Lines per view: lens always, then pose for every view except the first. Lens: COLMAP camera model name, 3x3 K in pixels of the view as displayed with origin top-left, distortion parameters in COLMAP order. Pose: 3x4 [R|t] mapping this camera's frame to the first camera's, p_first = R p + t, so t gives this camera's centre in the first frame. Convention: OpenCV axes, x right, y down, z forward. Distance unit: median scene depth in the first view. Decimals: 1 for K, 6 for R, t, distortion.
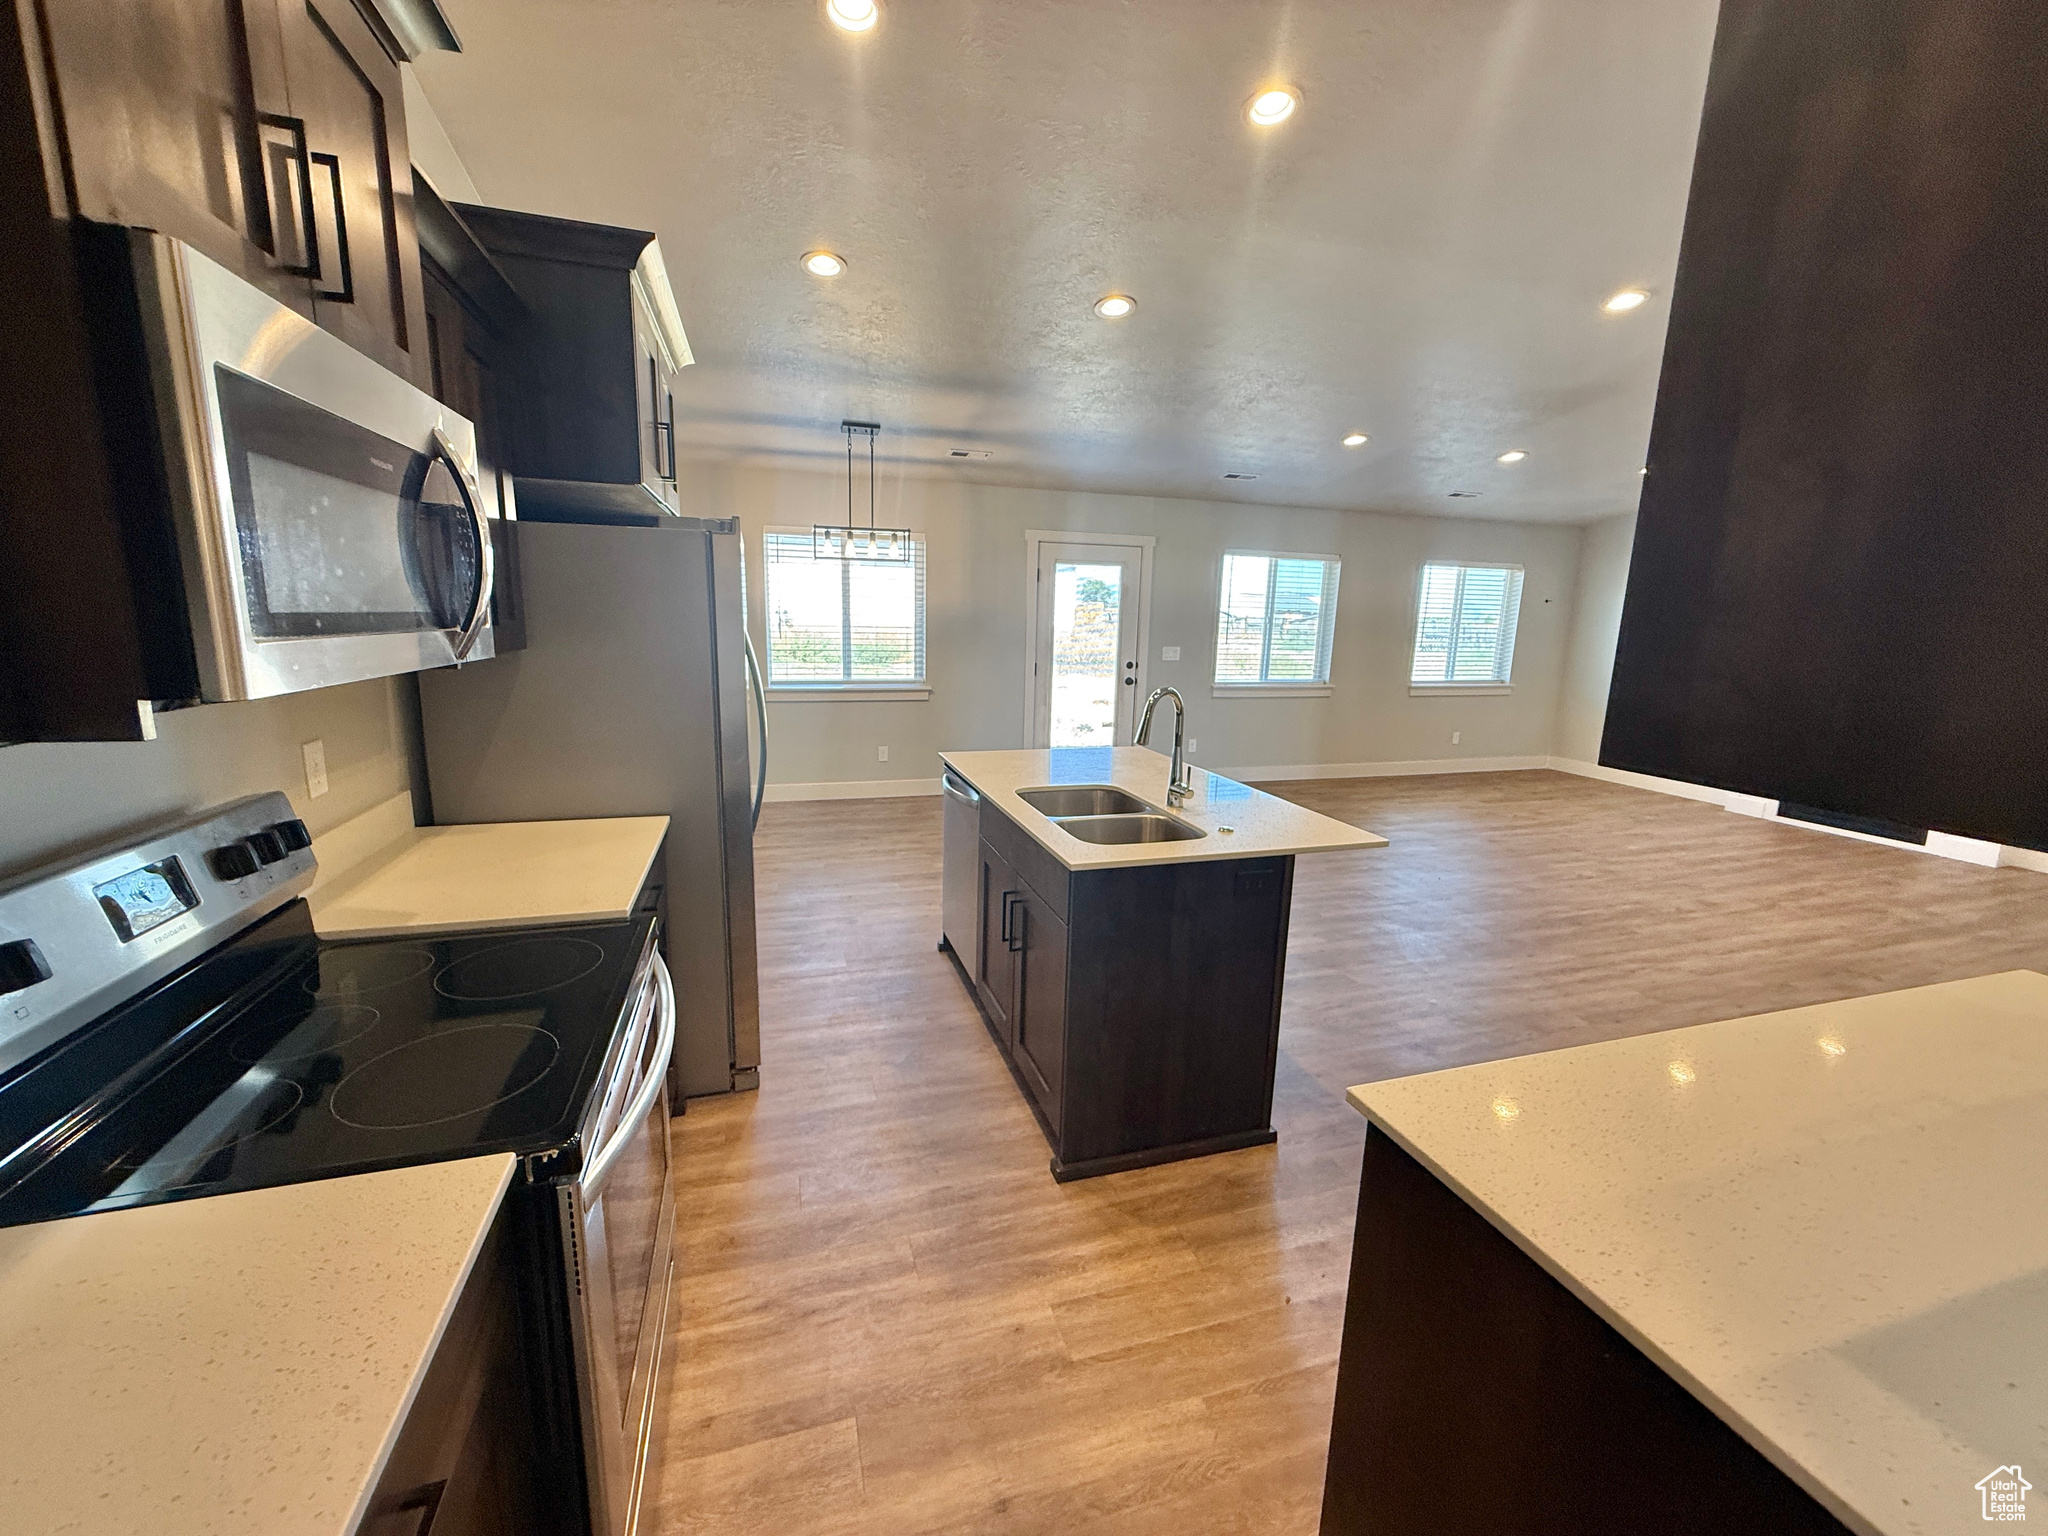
lens RADIAL K [[812.8, 0, 1014.4], [0, 812.8, 766.5], [0, 0, 1]] dist [-0.002138, 0.001092]
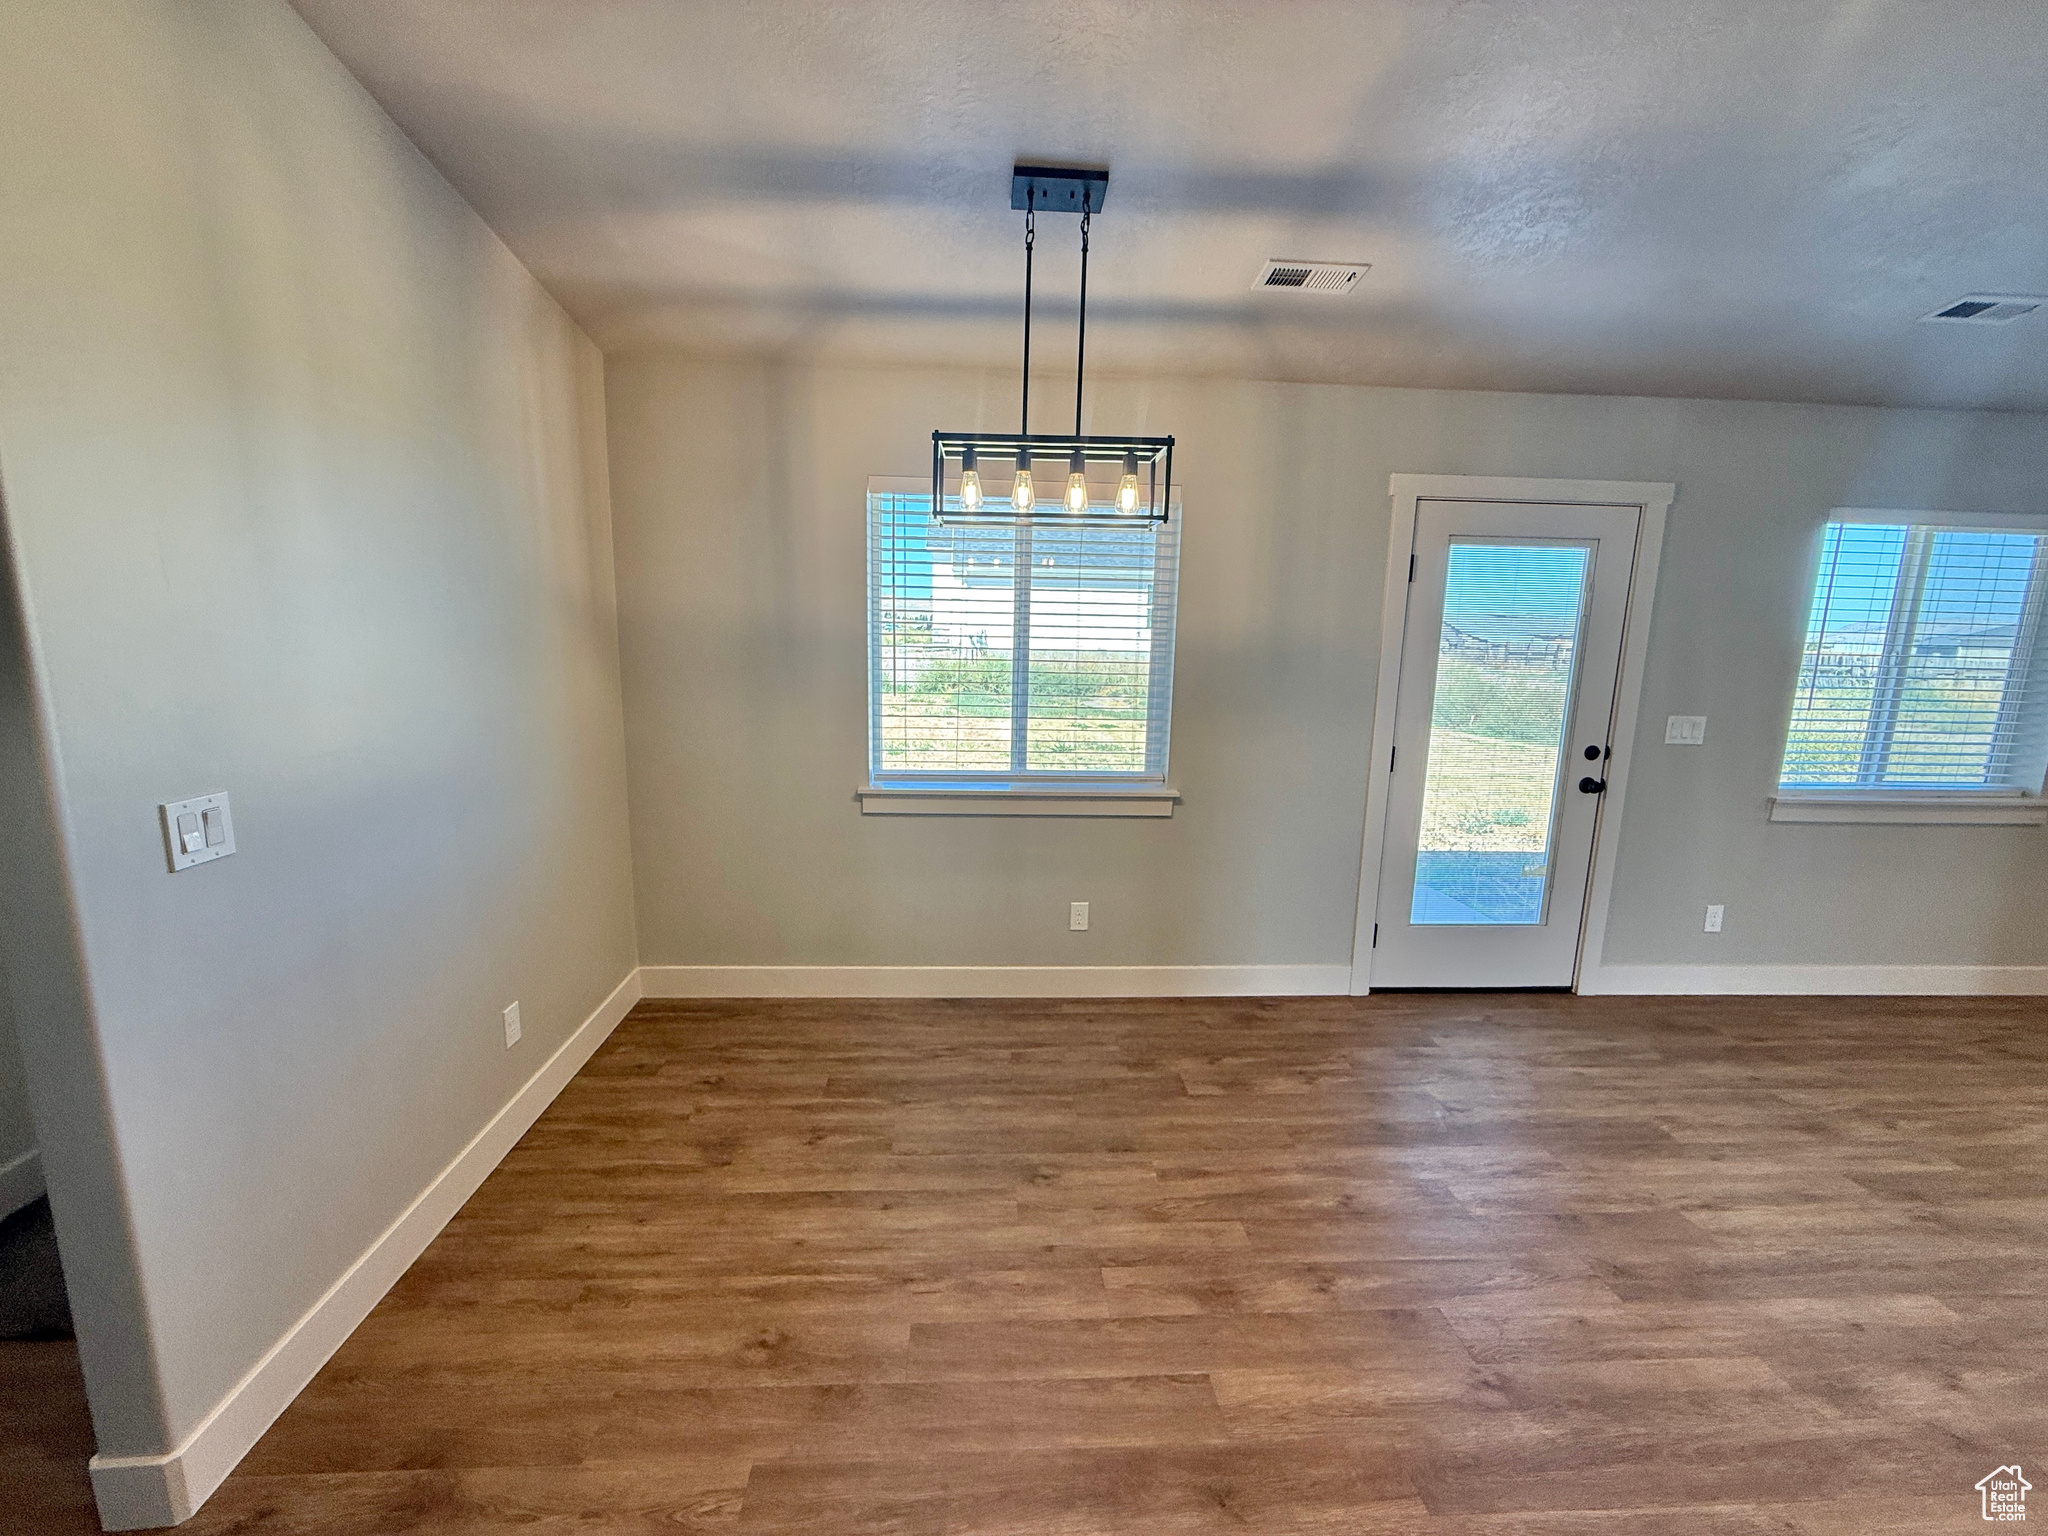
lens RADIAL K [[812.8, 0, 1016.5], [0, 812.8, 768.0], [0, 0, 1]] dist [-0.002138, 0.001092]
pose [[0.971670, 0.036848, -0.233451, -0.103918], [-0.043588, 0.998767, -0.023778, -0.119388], [0.232287, 0.033280, 0.972078, 0.605679]]
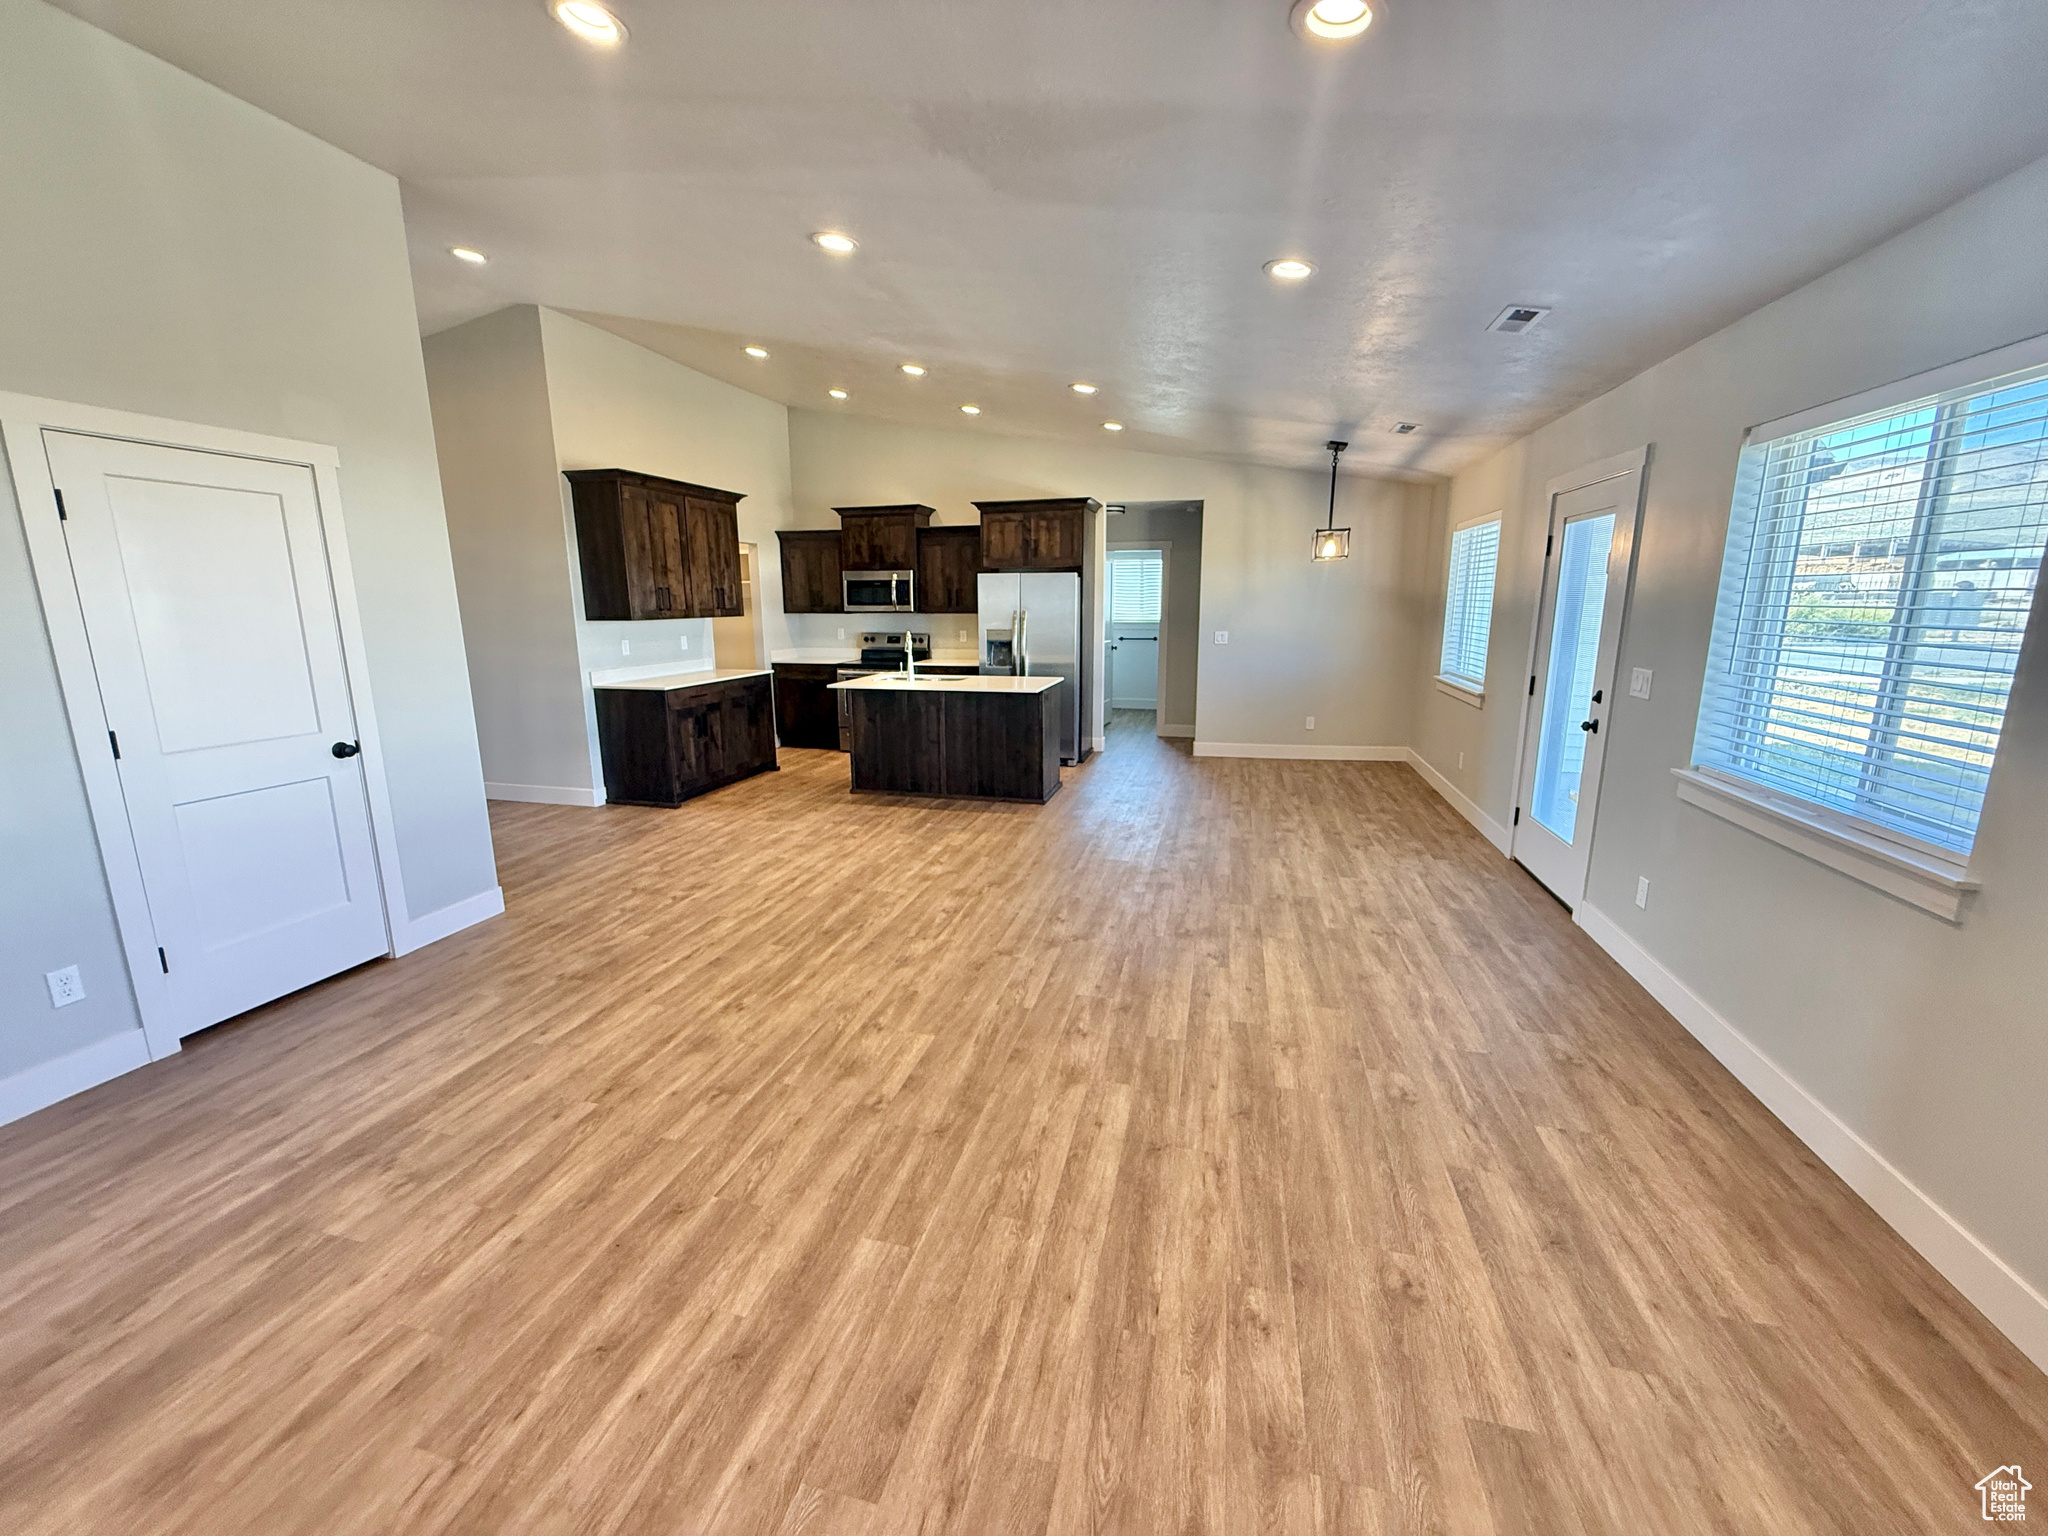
lens RADIAL K [[812.8, 0, 1023.2], [0, 812.8, 756.4], [0, 0, 1]] dist [-0.002138, 0.001092]
pose [[-0.510949, 0.145308, -0.847241, 1.078022], [-0.168328, 0.949615, 0.264380, -0.222206], [0.842969, 0.277699, -0.460745, 1.261365]]
